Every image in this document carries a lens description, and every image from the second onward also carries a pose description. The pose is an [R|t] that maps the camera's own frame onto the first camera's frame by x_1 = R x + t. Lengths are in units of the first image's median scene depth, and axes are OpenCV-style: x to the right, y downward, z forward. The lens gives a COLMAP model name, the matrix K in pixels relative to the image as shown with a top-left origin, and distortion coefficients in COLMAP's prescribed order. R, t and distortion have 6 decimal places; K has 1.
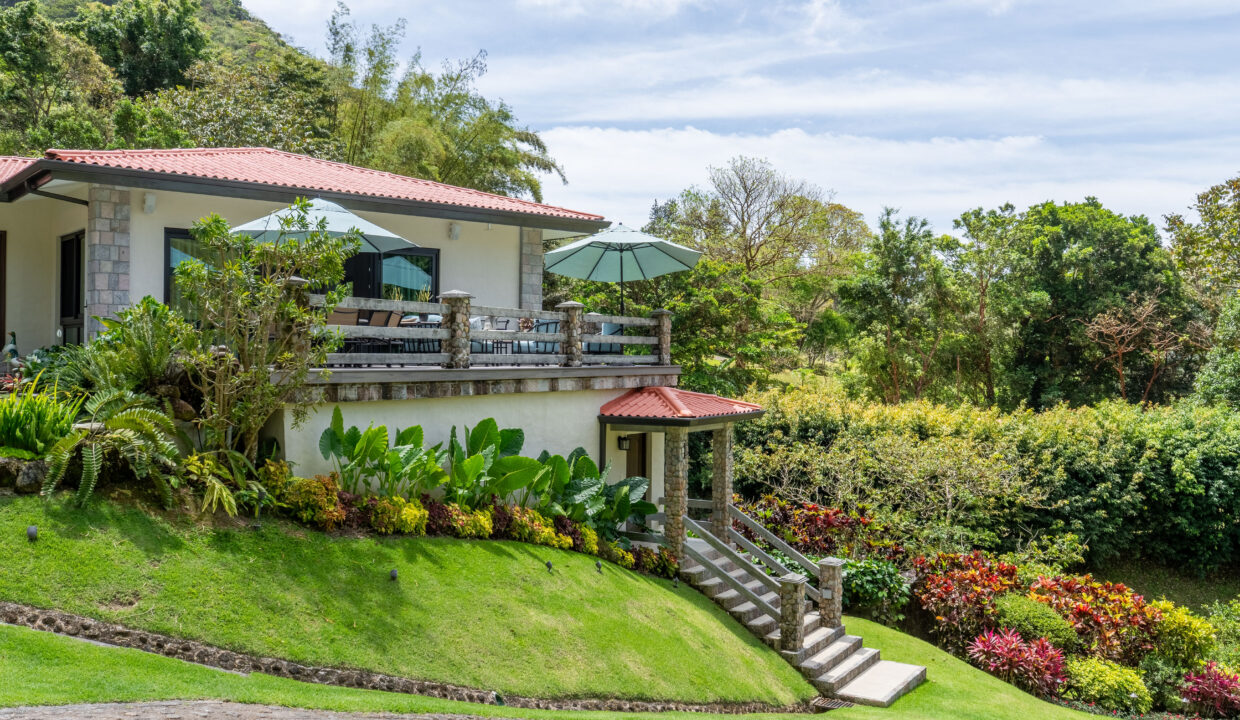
lens RADIAL K [[1063.4, 0, 620.0], [0, 1063.4, 360.0], [0, 0, 1]] dist [0.002204, 0.011502]
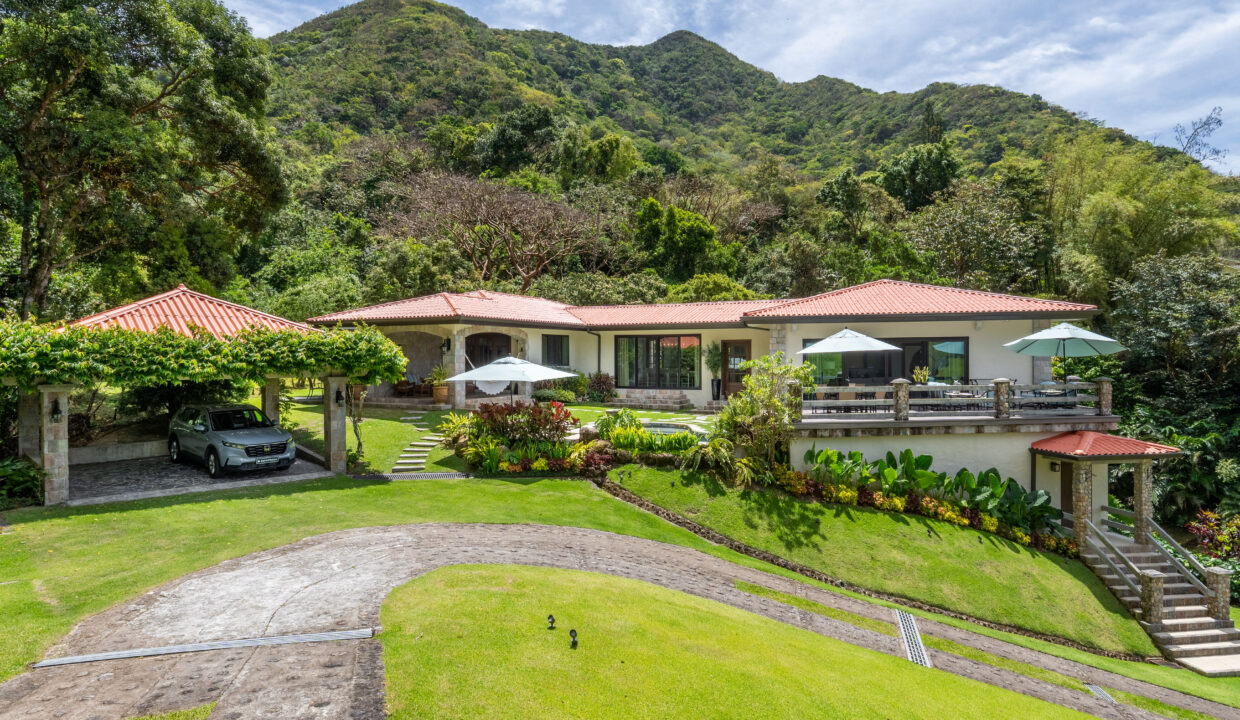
lens RADIAL K [[773.0, 0, 620.0], [0, 773.0, 360.0], [0, 0, 1]] dist [-0.001948, -0.001832]
pose [[0.633546, -0.006545, -0.773677, 0.556205], [0.008443, 0.999963, -0.001545, -0.095022], [0.773659, -0.005554, 0.633578, -0.235353]]
